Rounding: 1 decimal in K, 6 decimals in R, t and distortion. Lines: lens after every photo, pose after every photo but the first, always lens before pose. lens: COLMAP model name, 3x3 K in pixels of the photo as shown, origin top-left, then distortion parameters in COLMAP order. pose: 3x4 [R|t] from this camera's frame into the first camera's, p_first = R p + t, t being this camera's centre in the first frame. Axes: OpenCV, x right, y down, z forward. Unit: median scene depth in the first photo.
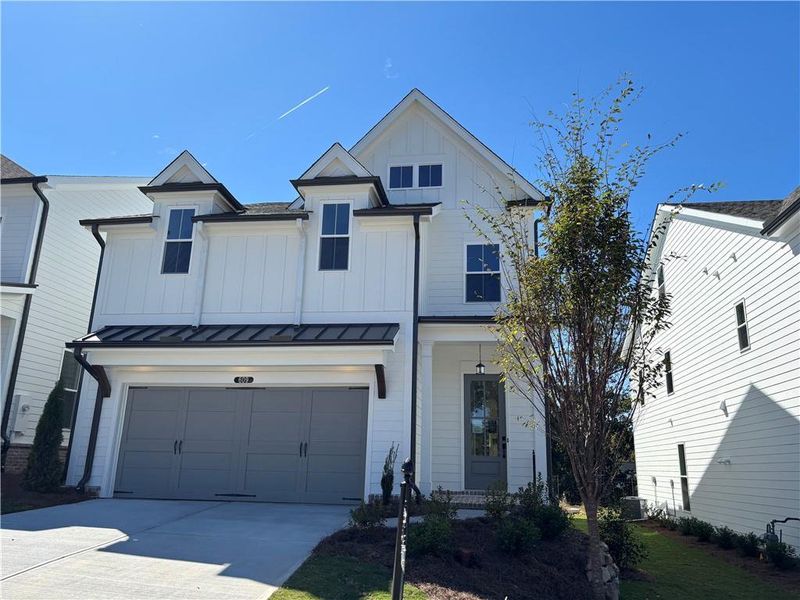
lens RADIAL K [[603.3, 0, 401.4], [0, 603.3, 306.8], [0, 0, 1]] dist [0.061016, -0.068490]
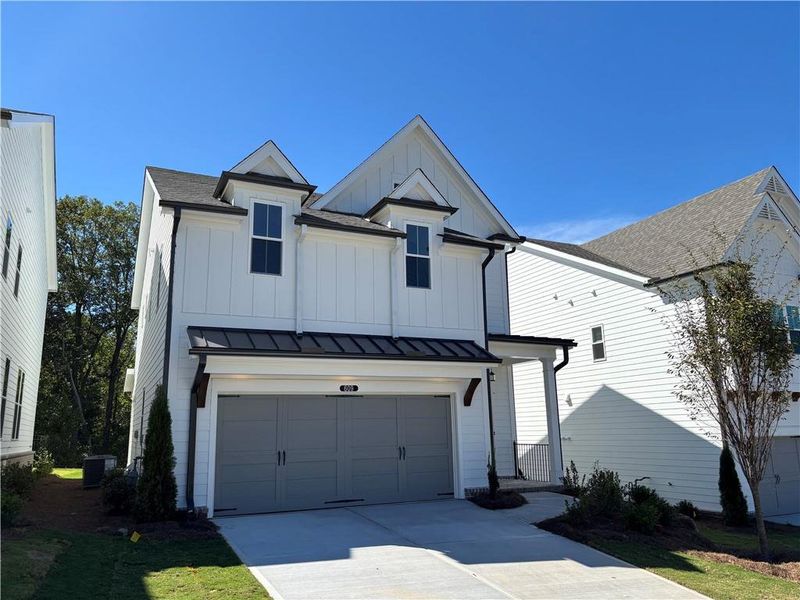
lens RADIAL K [[603.3, 0, 401.4], [0, 603.3, 306.8], [0, 0, 1]] dist [0.061016, -0.068490]
pose [[0.832739, 0.070766, 0.549124, -0.706063], [-0.099493, 0.994780, 0.022681, -0.046398], [-0.544652, -0.073521, 0.835433, 0.099008]]
